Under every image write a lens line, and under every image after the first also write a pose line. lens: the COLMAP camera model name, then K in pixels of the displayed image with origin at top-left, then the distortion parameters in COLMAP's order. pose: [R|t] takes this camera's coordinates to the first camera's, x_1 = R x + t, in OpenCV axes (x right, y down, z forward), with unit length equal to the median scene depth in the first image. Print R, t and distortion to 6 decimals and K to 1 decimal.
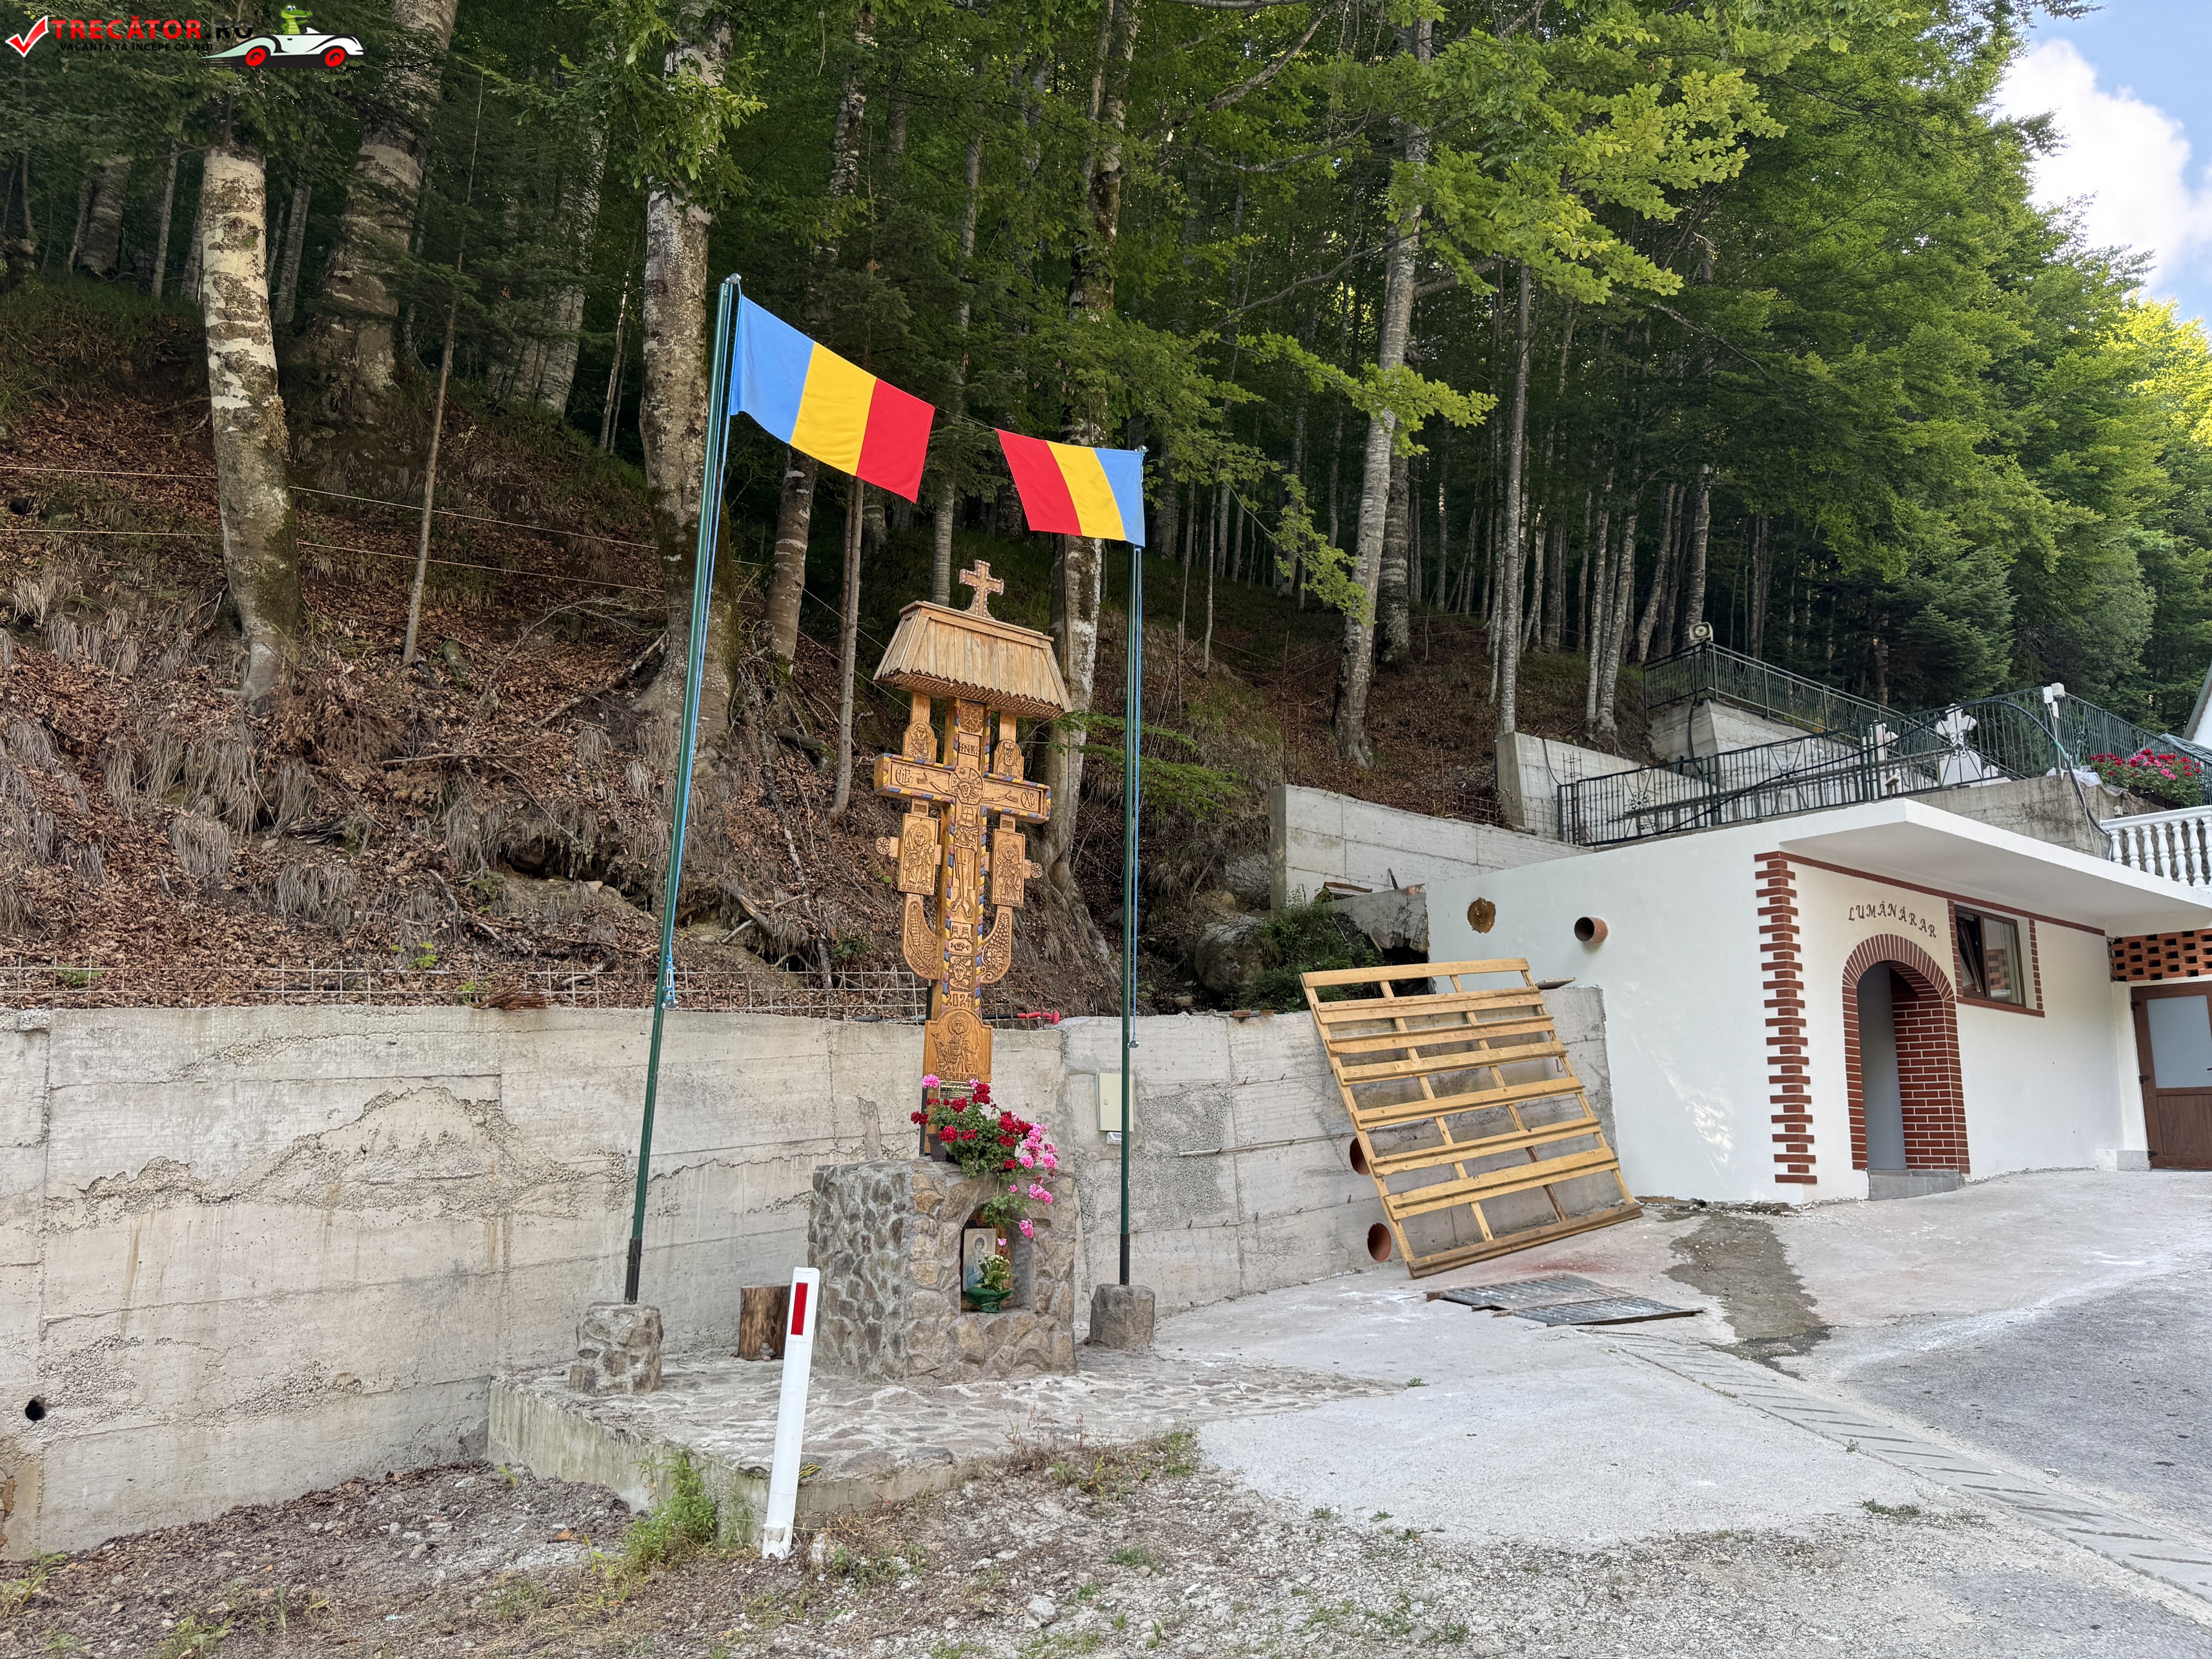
lens RADIAL K [[1563.4, 0, 1101.0], [0, 1563.4, 822.3], [0, 0, 1]] dist [0.065800, -0.094239]
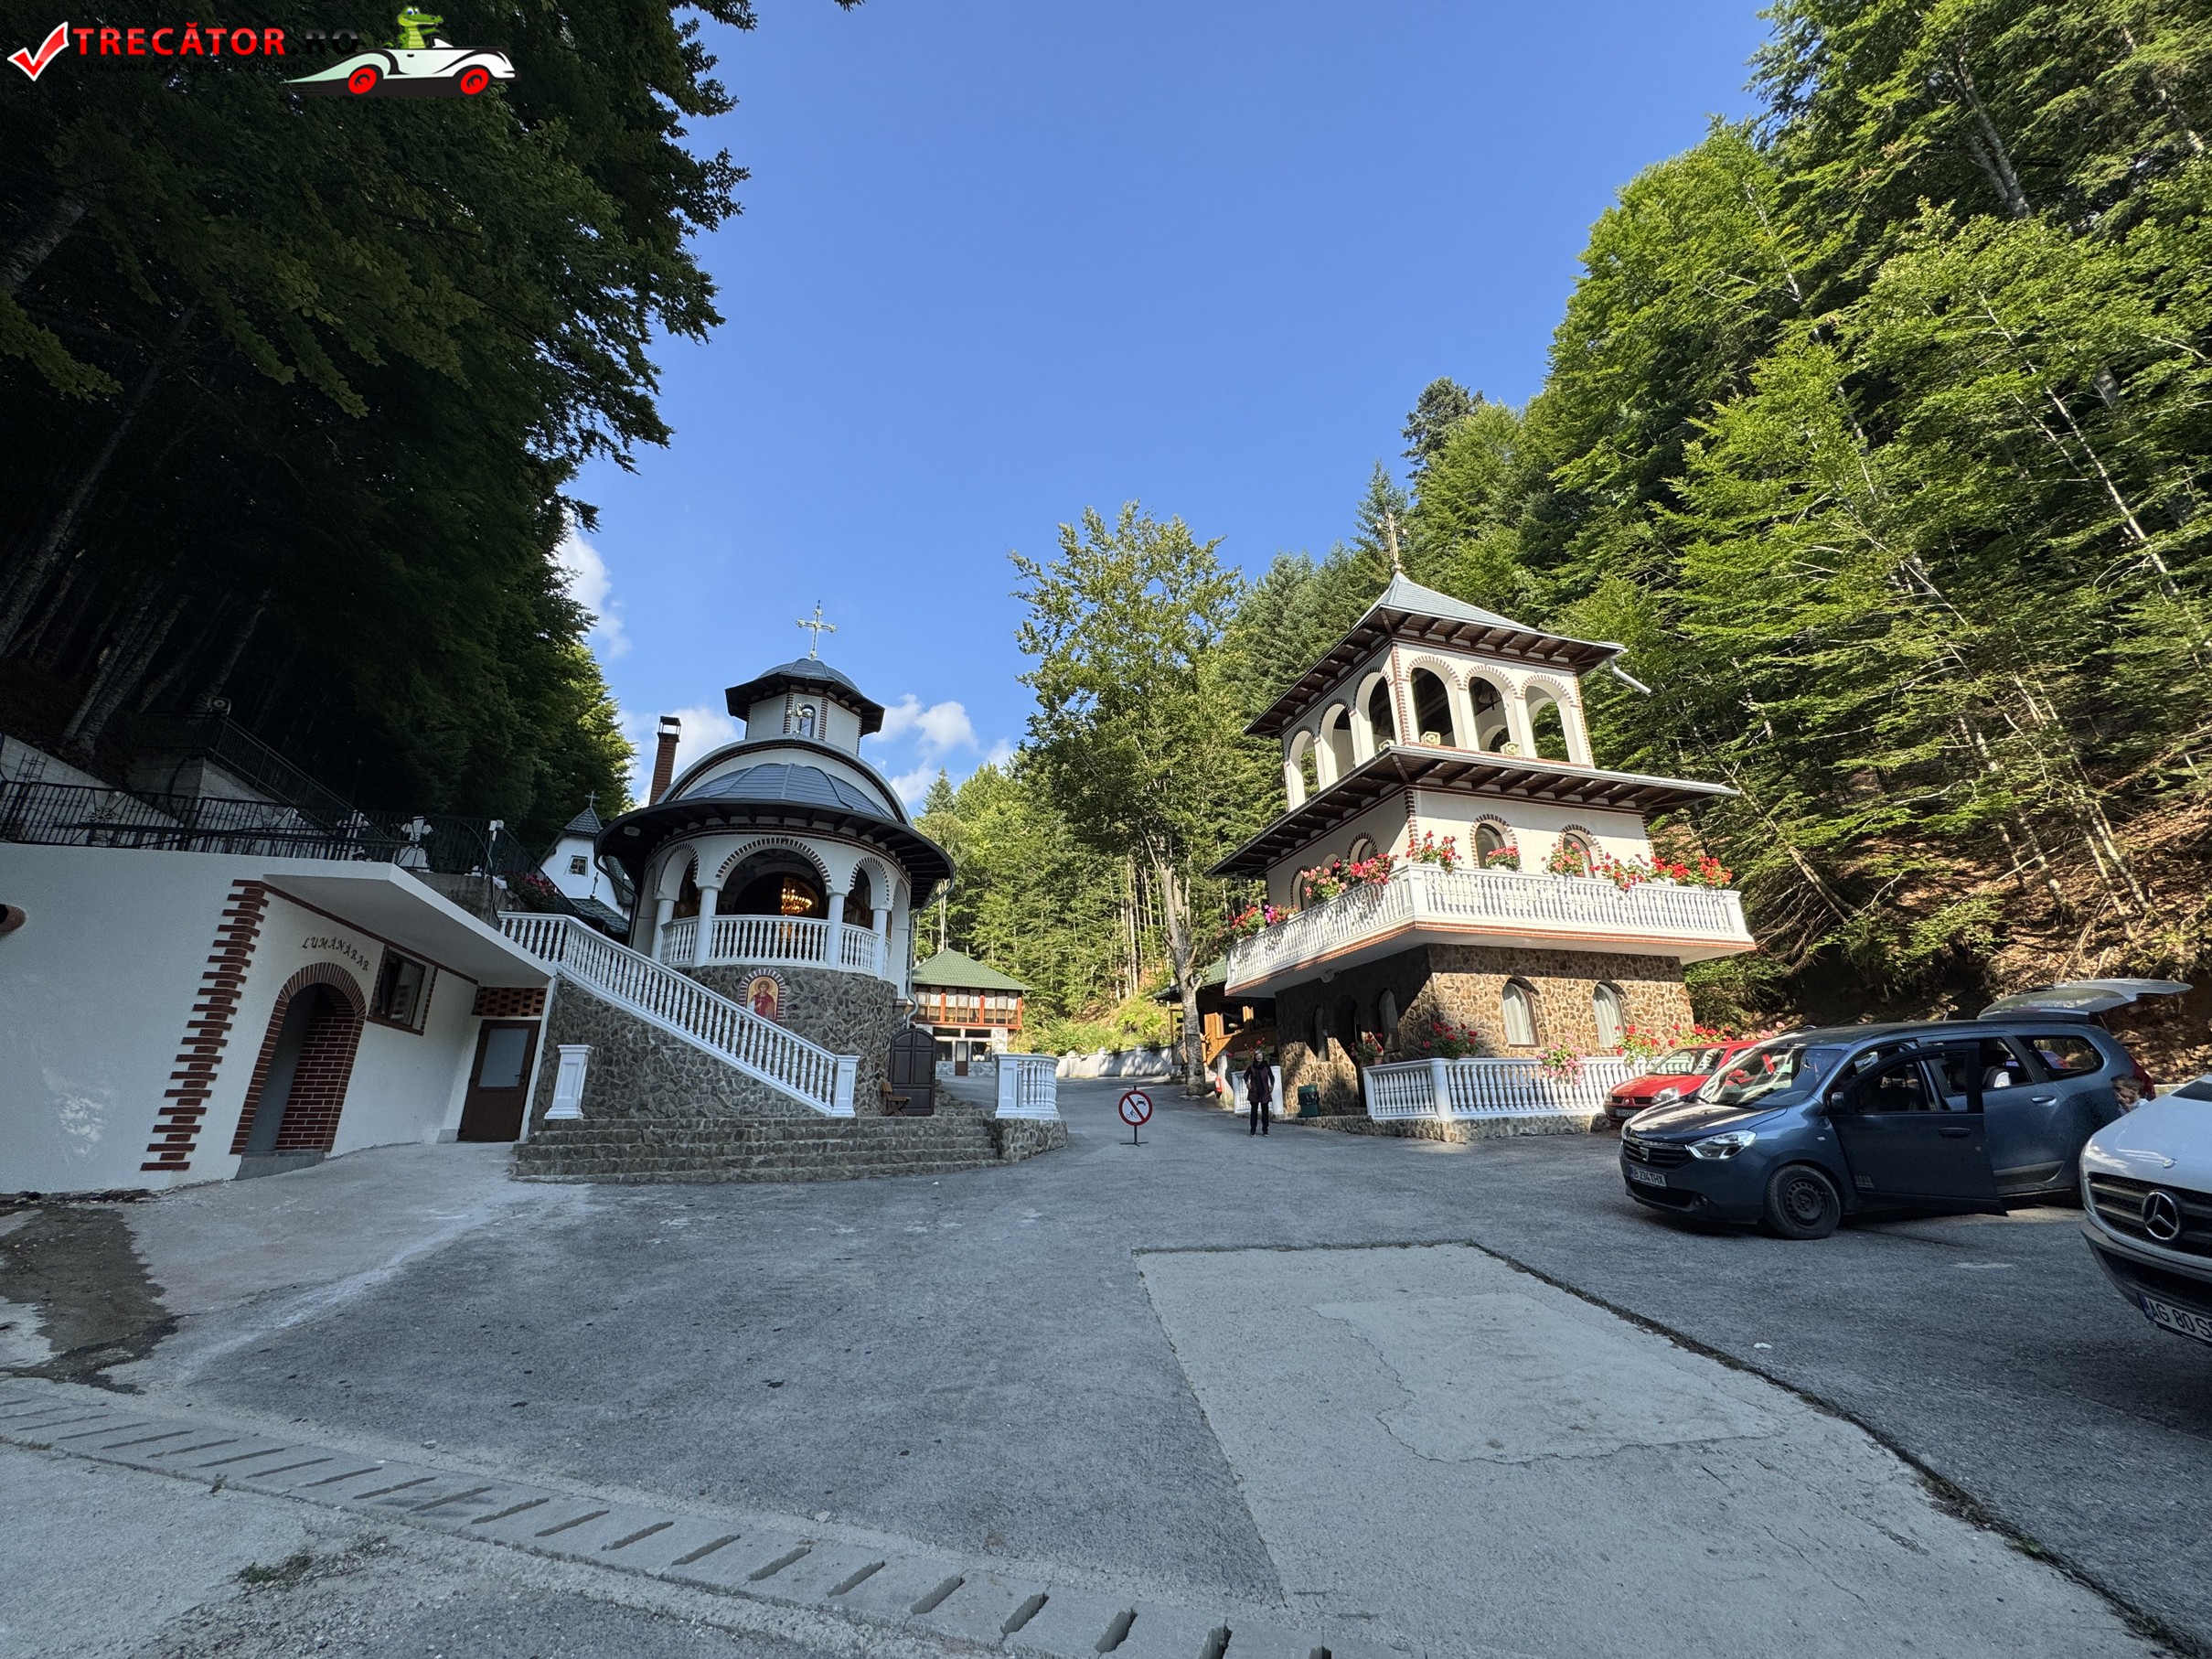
lens RADIAL K [[879.4, 0, 1099.8], [0, 879.4, 825.8], [0, 0, 1]] dist [-0.002474, 0.000654]
pose [[0.335737, 0.285017, 0.897801, 0.033292], [-0.178435, 0.955111, -0.236484, 0.023580], [-0.924901, -0.080803, 0.371523, 0.173939]]
